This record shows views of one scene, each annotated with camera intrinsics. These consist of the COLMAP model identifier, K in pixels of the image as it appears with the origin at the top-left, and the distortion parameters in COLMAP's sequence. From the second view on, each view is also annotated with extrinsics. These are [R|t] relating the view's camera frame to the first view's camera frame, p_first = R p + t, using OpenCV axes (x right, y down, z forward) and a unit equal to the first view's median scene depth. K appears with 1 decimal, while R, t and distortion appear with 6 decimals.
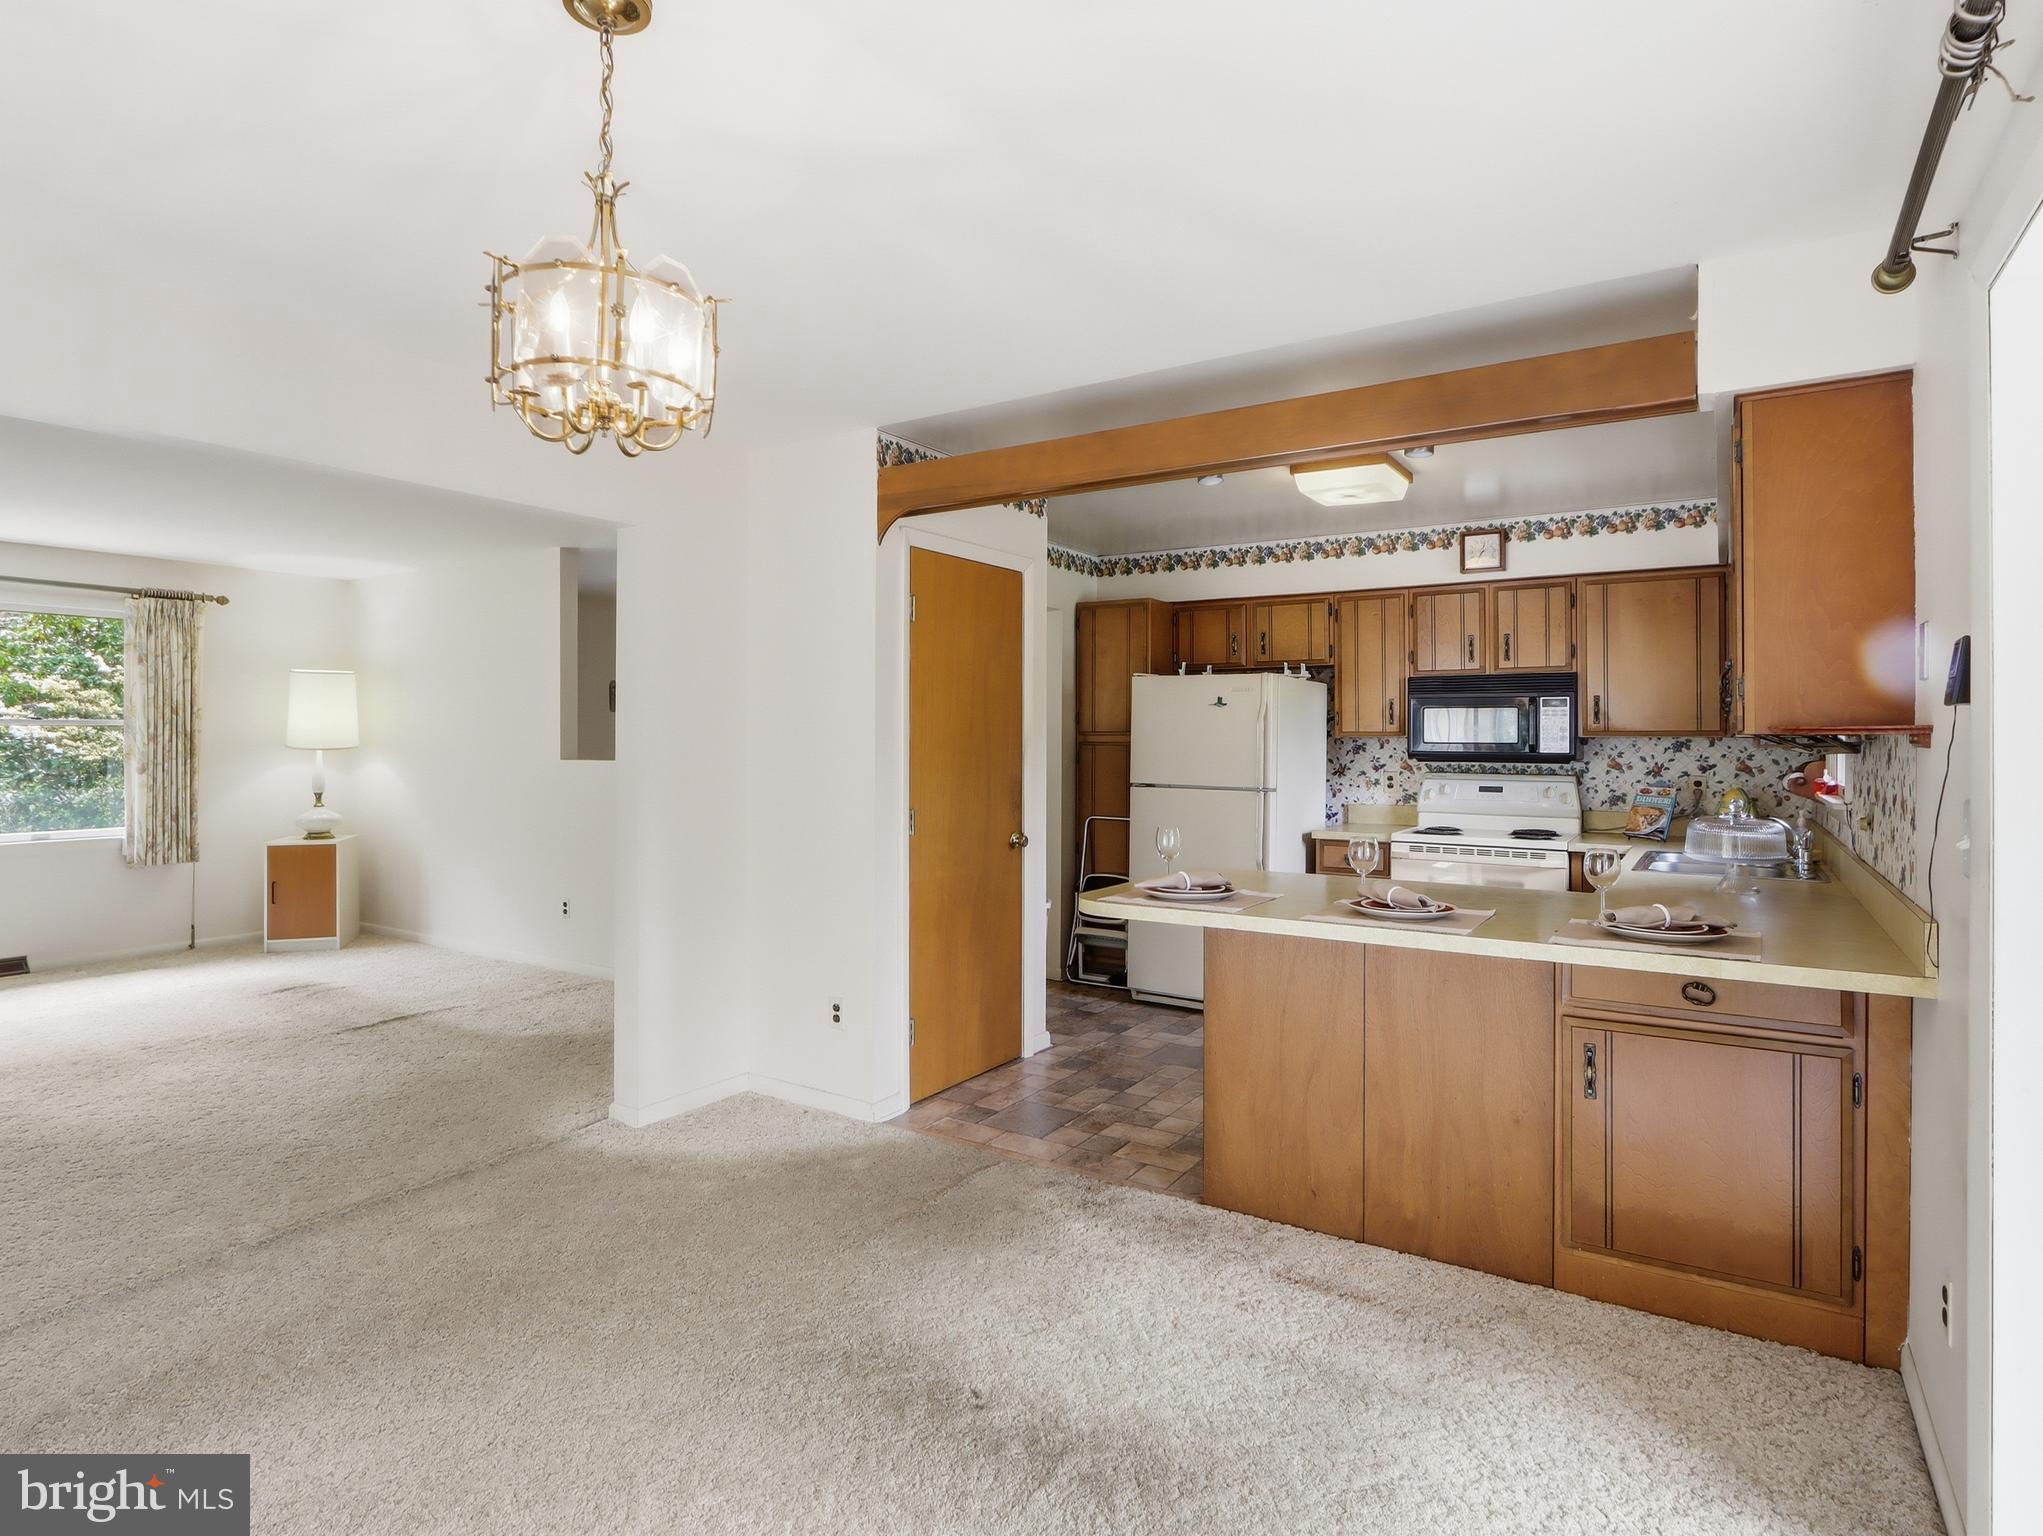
lens RADIAL K [[1102.5, 0, 1021.0], [0, 1102.5, 761.7], [0, 0, 1]] dist [-0.005471, -0.000580]
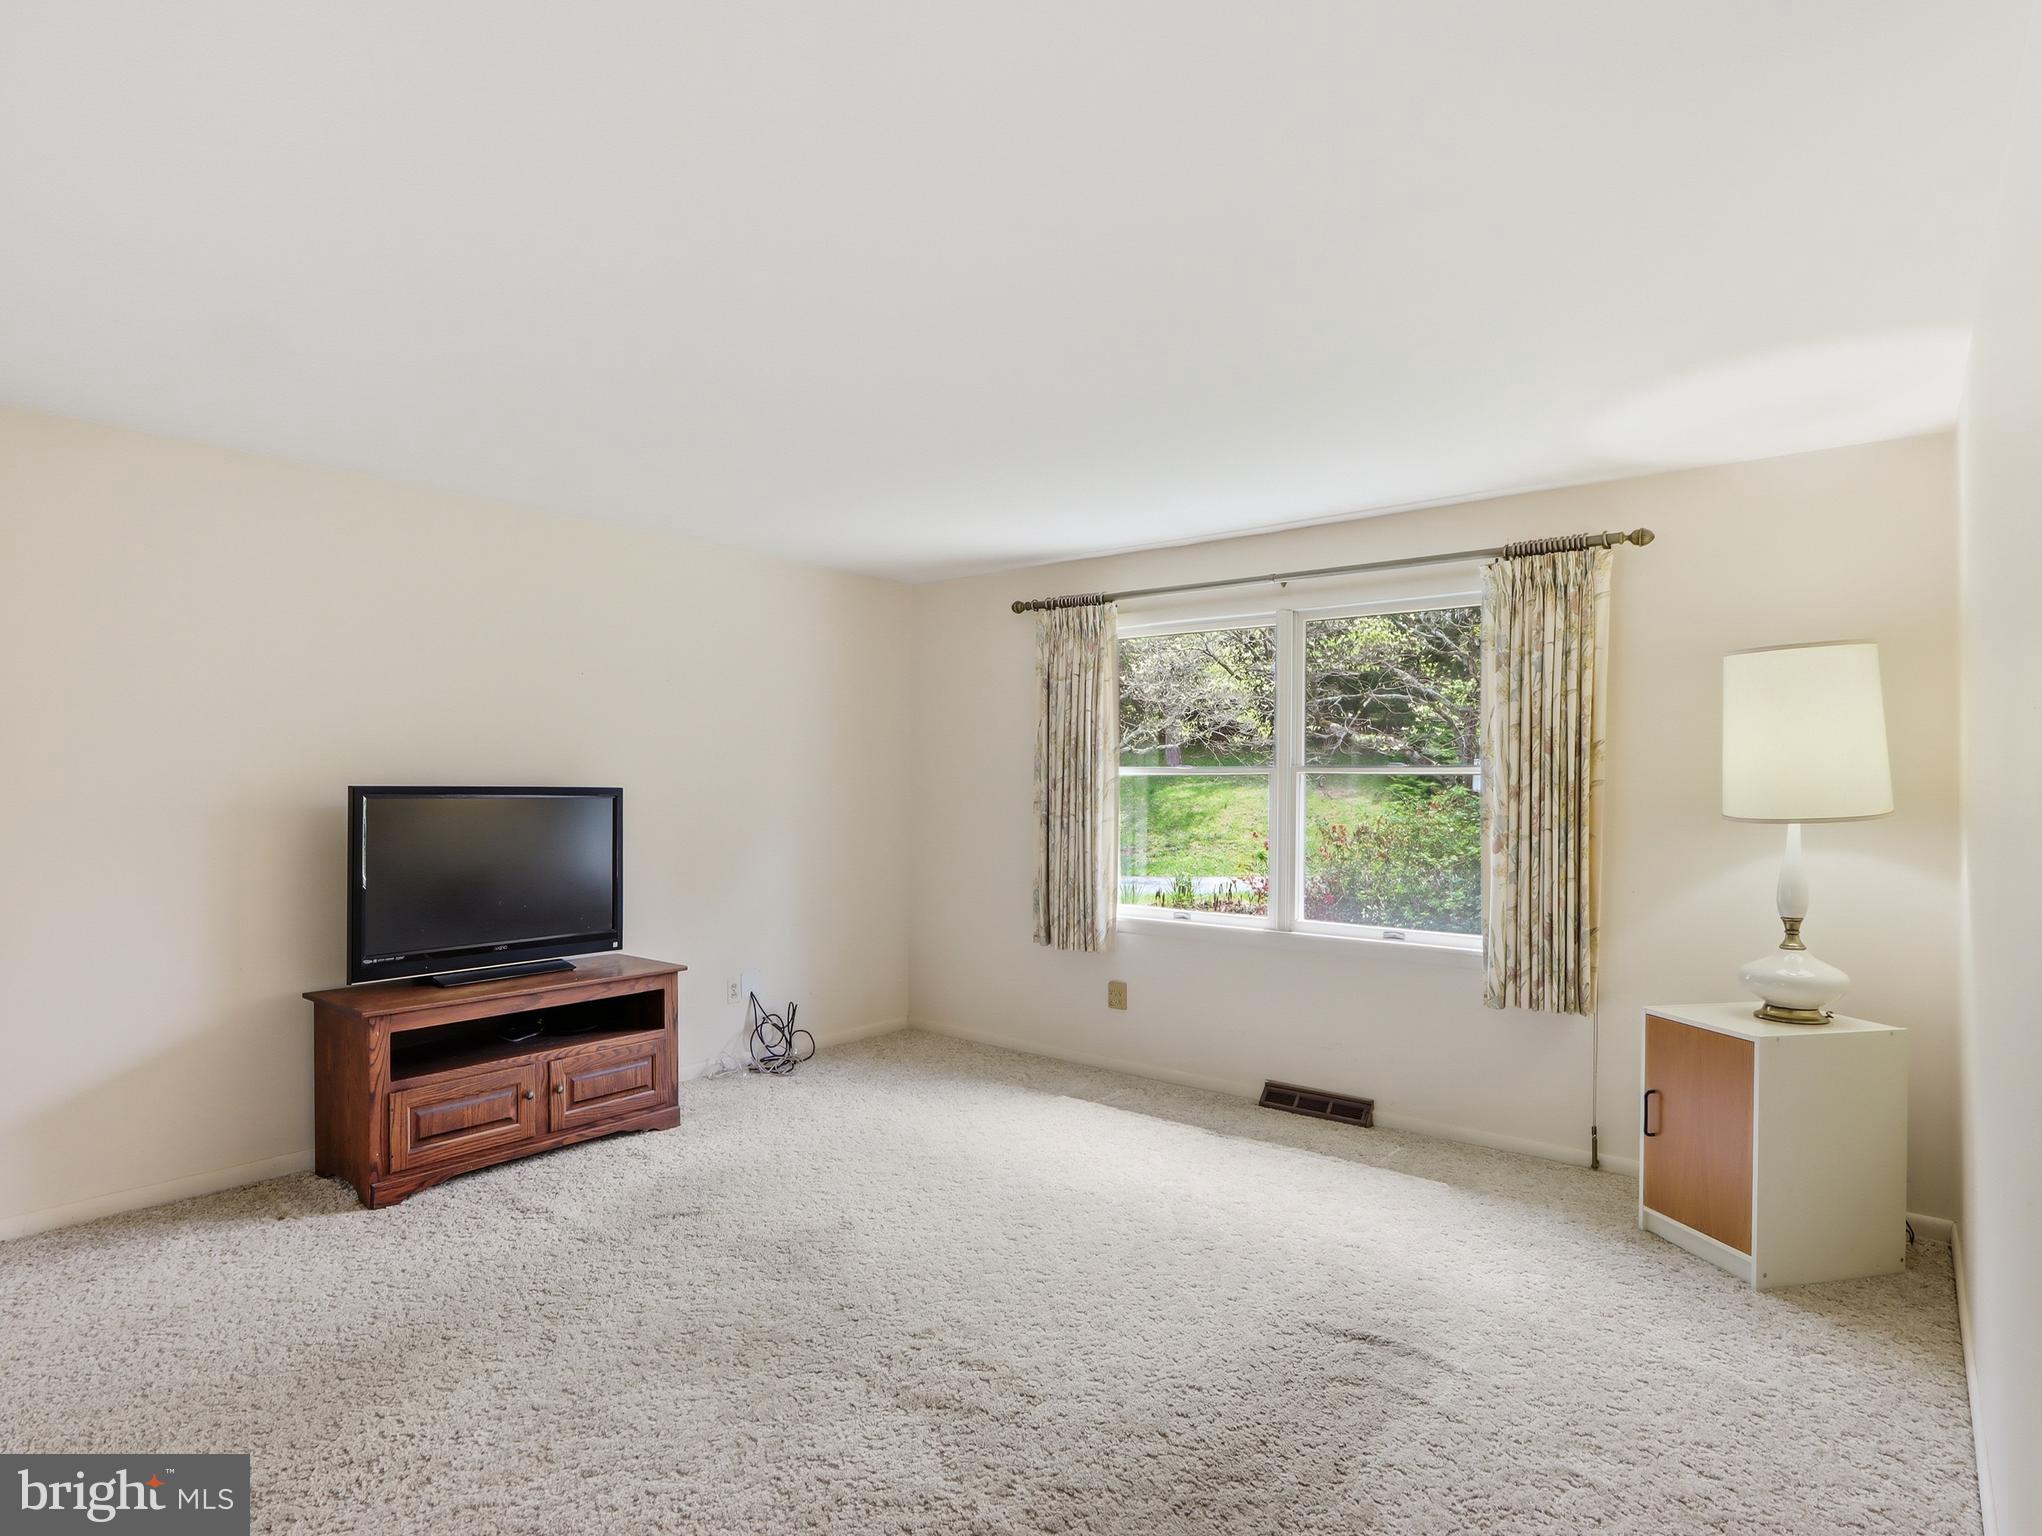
lens RADIAL K [[1101.9, 0, 1020.5], [0, 1101.9, 761.7], [0, 0, 1]] dist [-0.005471, -0.000580]
pose [[-0.114027, -0.010728, -0.993420, -0.166328], [-0.018748, 0.999787, -0.008645, -0.028108], [0.993301, 0.017639, -0.114204, 0.795131]]
